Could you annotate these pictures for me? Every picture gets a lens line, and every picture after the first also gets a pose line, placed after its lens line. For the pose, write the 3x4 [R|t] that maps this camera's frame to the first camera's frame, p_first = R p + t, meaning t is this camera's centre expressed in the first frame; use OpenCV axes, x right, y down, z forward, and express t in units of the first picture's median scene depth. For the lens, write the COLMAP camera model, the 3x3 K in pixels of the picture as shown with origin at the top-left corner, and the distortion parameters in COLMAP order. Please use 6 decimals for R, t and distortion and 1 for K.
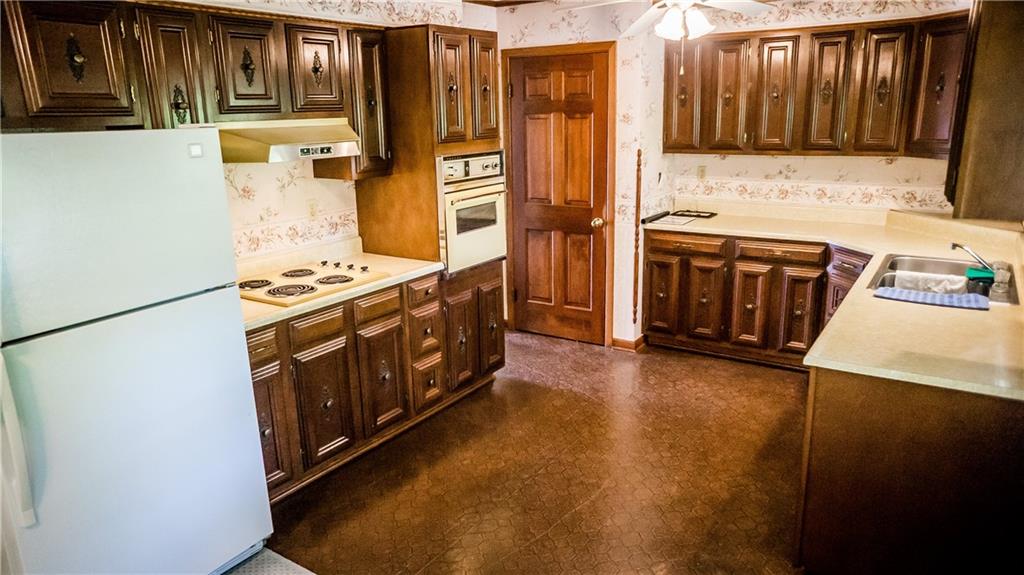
lens RADIAL K [[696.9, 0, 504.0], [0, 696.9, 292.3], [0, 0, 1]] dist [-0.038507, 0.041993]
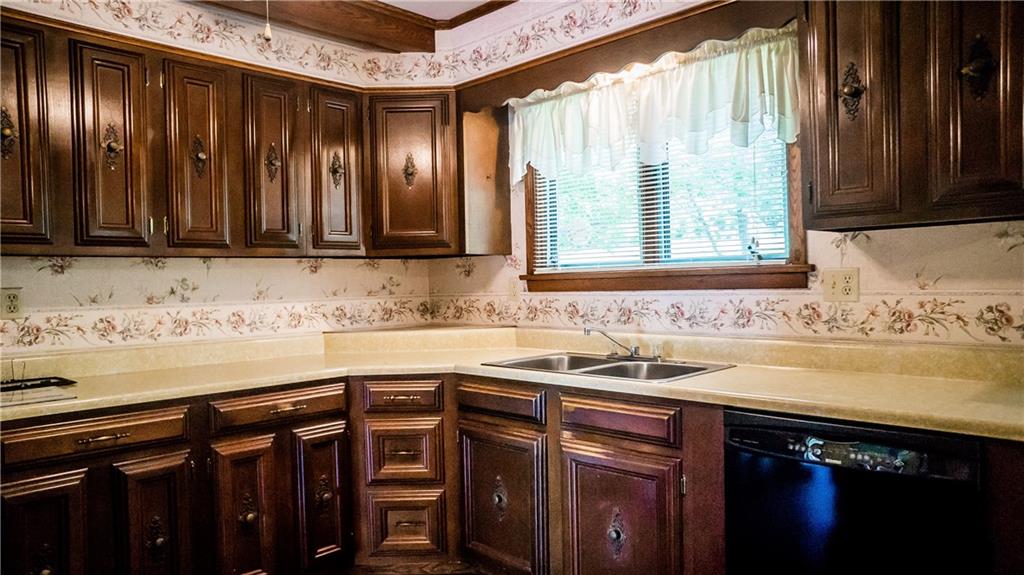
lens RADIAL K [[696.9, 0, 516.0], [0, 696.9, 290.2], [0, 0, 1]] dist [-0.038507, 0.041993]
pose [[0.183535, 0.007646, 0.982983, -0.155739], [0.269195, 0.961353, -0.057740, -0.068107], [-0.945436, 0.275212, 0.174384, 0.703084]]
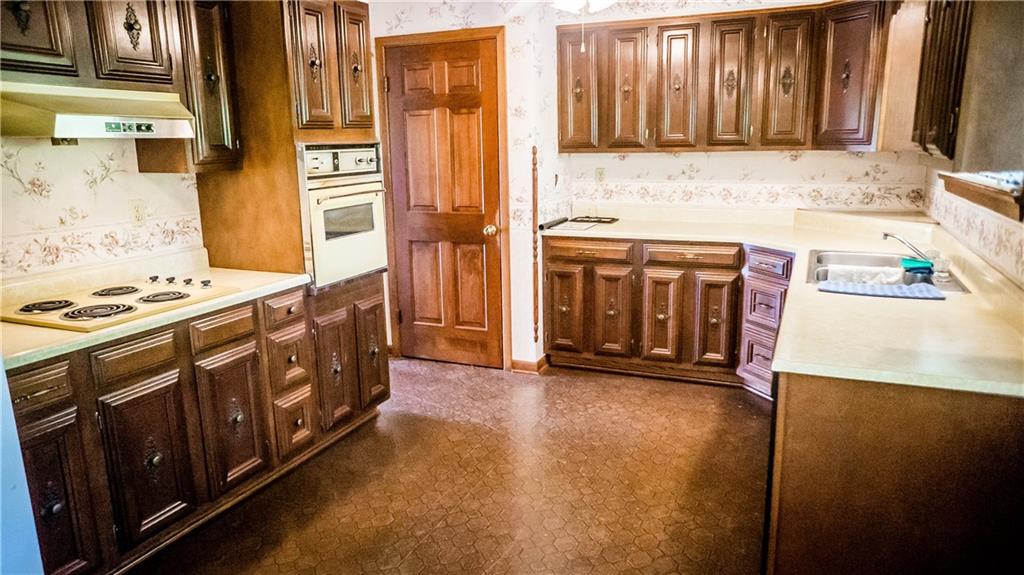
lens RADIAL K [[696.9, 0, 506.1], [0, 696.9, 294.5], [0, 0, 1]] dist [-0.038507, 0.041993]
pose [[0.985307, -0.033067, 0.167561, 0.002671], [0.039979, 0.998476, -0.038049, 0.019311], [-0.166048, 0.044189, 0.985127, 0.145114]]
